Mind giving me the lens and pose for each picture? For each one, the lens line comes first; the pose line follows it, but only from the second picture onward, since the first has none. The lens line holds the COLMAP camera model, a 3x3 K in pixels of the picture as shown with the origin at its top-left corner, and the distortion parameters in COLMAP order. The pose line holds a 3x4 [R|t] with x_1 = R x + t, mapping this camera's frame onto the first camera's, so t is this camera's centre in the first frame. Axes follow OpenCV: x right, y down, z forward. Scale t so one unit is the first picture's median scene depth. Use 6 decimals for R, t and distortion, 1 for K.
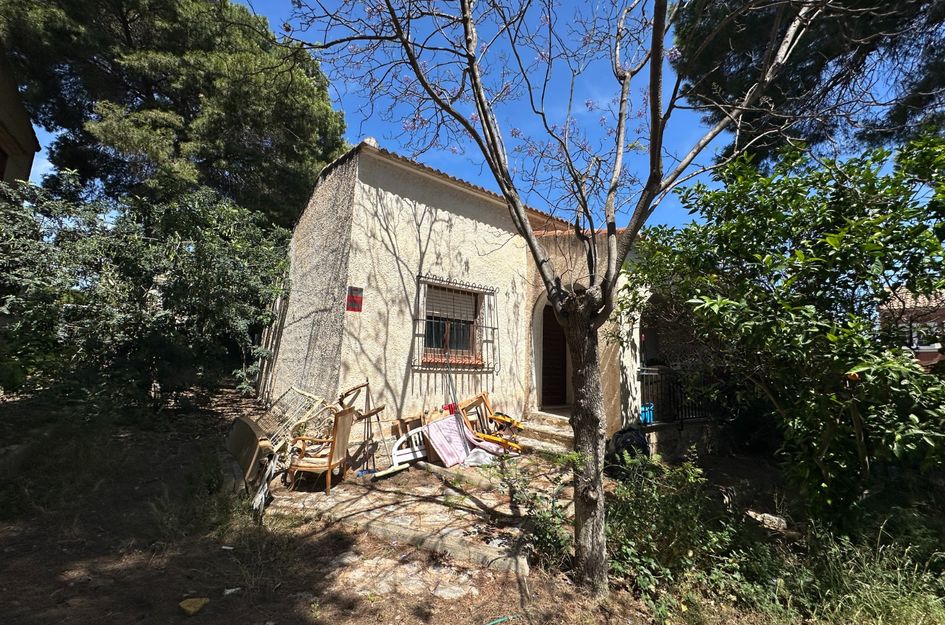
lens RADIAL K [[377.9, 0, 470.9], [0, 377.9, 309.7], [0, 0, 1]] dist [-0.000113, 0.000460]
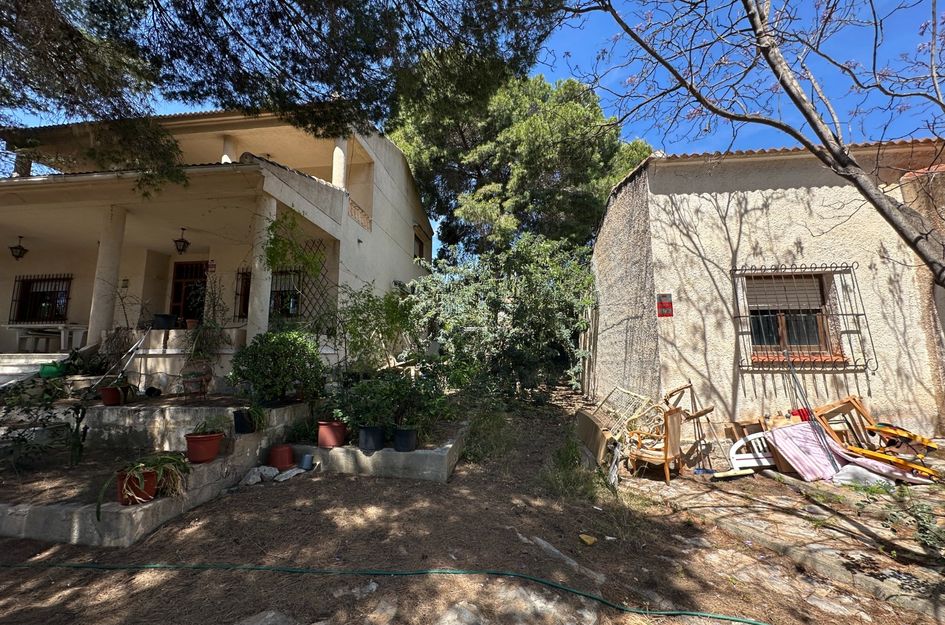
lens RADIAL K [[374.0, 0, 471.7], [0, 374.0, 309.2], [0, 0, 1]] dist [-0.001932, -0.000391]
pose [[0.721158, -0.127152, -0.681002, 0.014357], [0.131123, 0.990296, -0.046046, -0.036203], [0.680248, -0.056089, 0.730833, -0.124344]]
